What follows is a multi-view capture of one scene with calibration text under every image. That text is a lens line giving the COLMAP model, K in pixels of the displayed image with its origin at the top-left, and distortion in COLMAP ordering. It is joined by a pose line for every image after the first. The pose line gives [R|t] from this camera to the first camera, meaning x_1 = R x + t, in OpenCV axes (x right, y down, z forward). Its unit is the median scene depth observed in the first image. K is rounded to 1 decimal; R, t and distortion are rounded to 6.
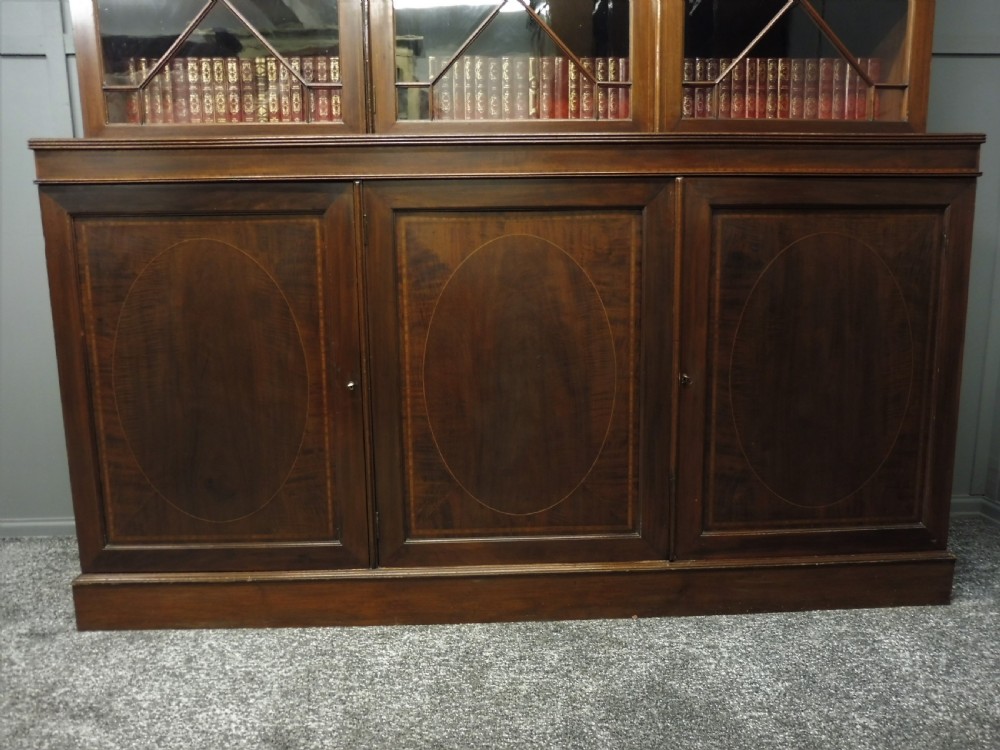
lens RADIAL K [[728.0, 0, 503.9], [0, 728.0, 376.0], [0, 0, 1]] dist [-0.051885, 0.013311]
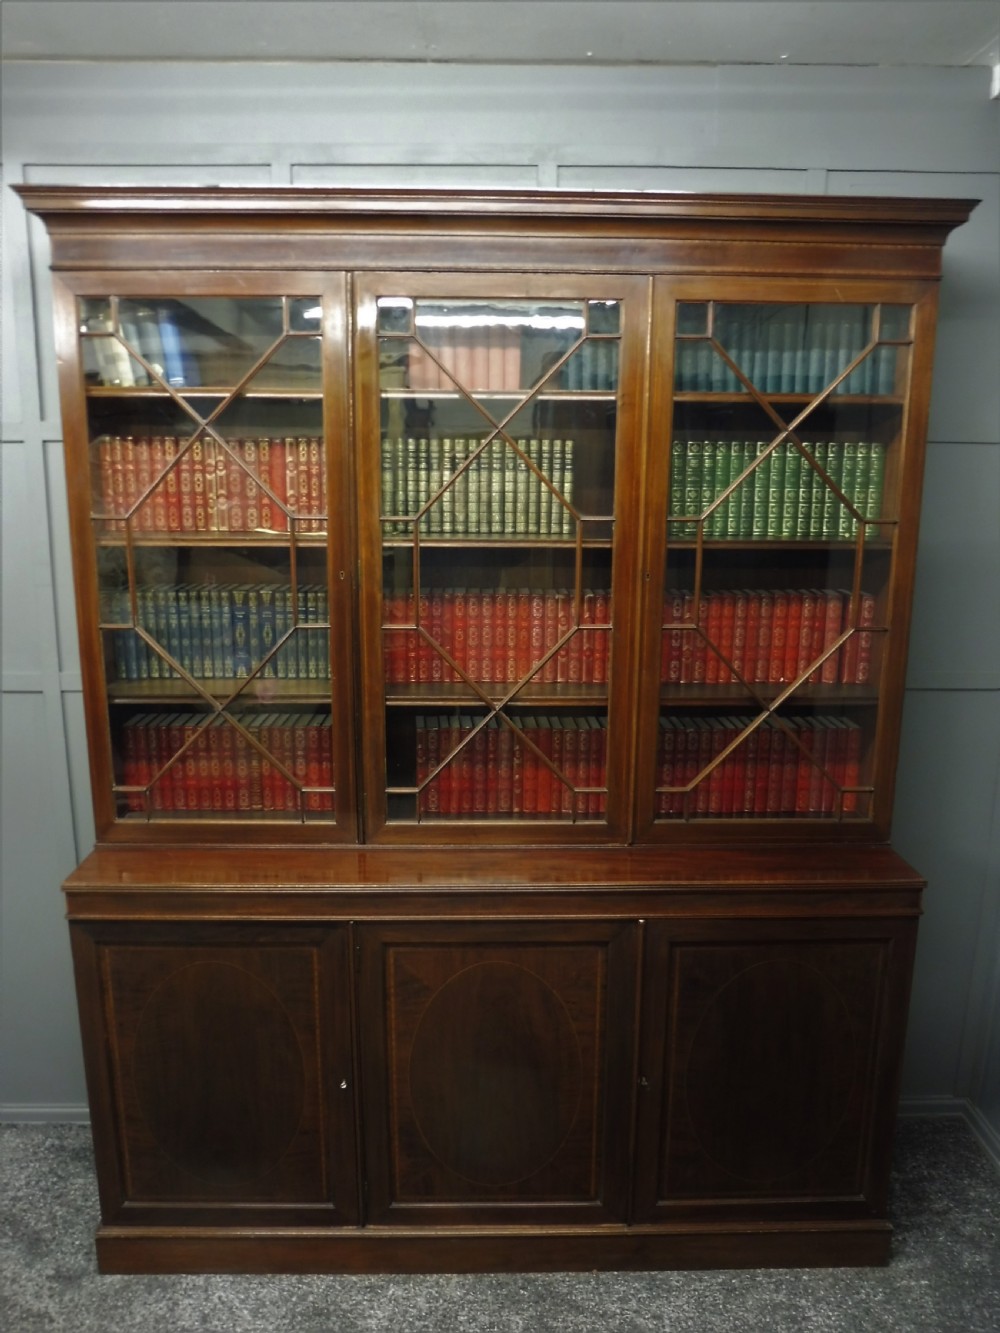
lens RADIAL K [[970.4, 0, 494.2], [0, 970.4, 668.5], [0, 0, 1]] dist [-0.051885, 0.013311]
pose [[0.999625, 0.021290, -0.017201, 0.033186], [-0.020281, 0.998179, 0.056815, -0.718319], [0.018379, -0.056445, 0.998237, -0.444246]]
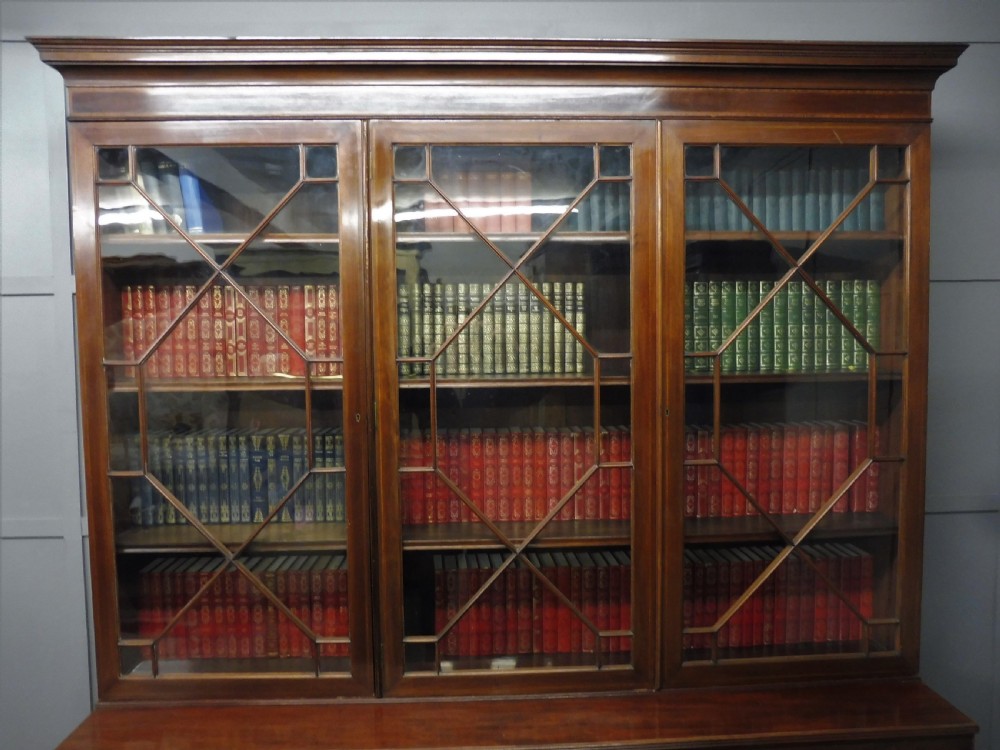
lens RADIAL K [[728.0, 0, 503.4], [0, 728.0, 375.5], [0, 0, 1]] dist [-0.051885, 0.013311]
pose [[0.999998, -0.001207, 0.001877, -0.010234], [0.001384, 0.995254, -0.097304, -0.728134], [-0.001751, 0.097307, 0.995253, -0.059952]]
